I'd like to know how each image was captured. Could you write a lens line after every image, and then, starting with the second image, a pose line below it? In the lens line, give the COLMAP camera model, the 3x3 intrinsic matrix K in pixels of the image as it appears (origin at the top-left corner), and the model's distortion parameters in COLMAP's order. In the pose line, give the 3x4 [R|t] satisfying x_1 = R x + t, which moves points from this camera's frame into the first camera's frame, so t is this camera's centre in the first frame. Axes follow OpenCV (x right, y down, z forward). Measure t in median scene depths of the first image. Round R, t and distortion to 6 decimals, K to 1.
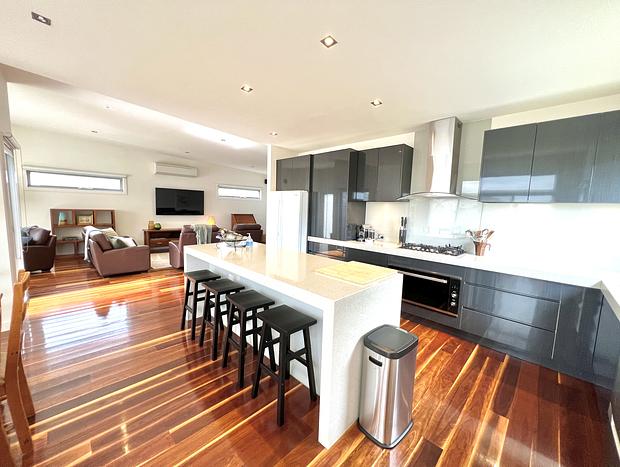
lens RADIAL K [[250.5, 0, 310.0], [0, 250.5, 233.5], [0, 0, 1]] dist [-0.000898, -0.000256]
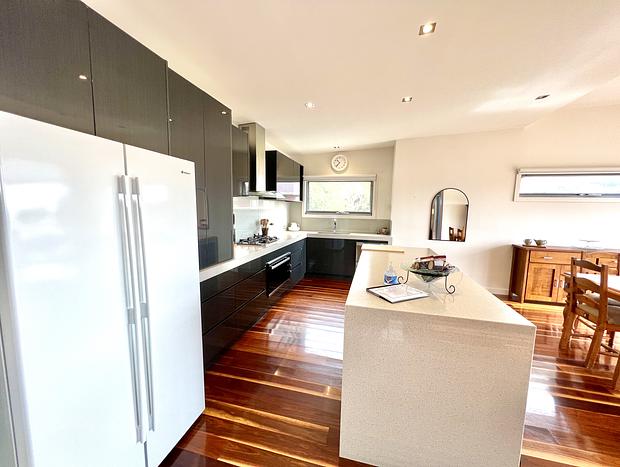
lens RADIAL K [[250.5, 0, 310.0], [0, 250.5, 233.5], [0, 0, 1]] dist [-0.000898, -0.000256]
pose [[-0.504562, -0.127269, 0.853943, -0.483960], [0.054374, 0.982428, 0.178545, -0.128623], [-0.861661, 0.136520, -0.488776, 1.090121]]
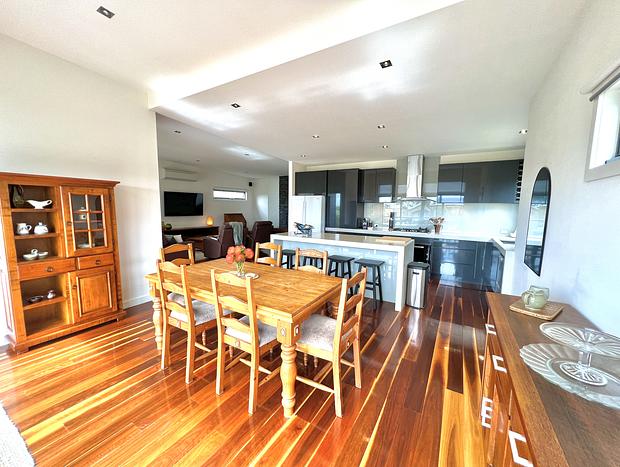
lens RADIAL K [[244.3, 0, 310.4], [0, 244.3, 236.0], [0, 0, 1]] dist [-0.001377, -0.000125]
pose [[0.973243, -0.046309, 0.225064, -0.451738], [0.041183, 0.998775, 0.027417, 0.020038], [-0.226058, -0.017414, 0.973958, -0.375408]]
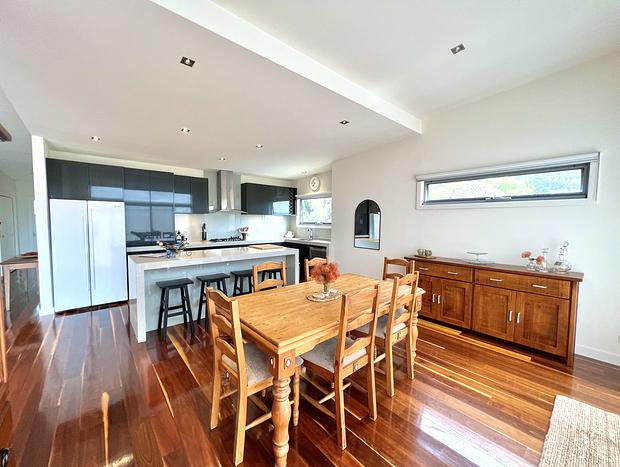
lens RADIAL K [[250.5, 0, 310.0], [0, 250.5, 233.5], [0, 0, 1]] dist [-0.000898, -0.000256]
pose [[0.078341, -0.081993, 0.993549, -1.034868], [0.097005, 0.992510, 0.074258, -0.050714], [-0.992196, 0.090562, 0.085708, 0.192786]]
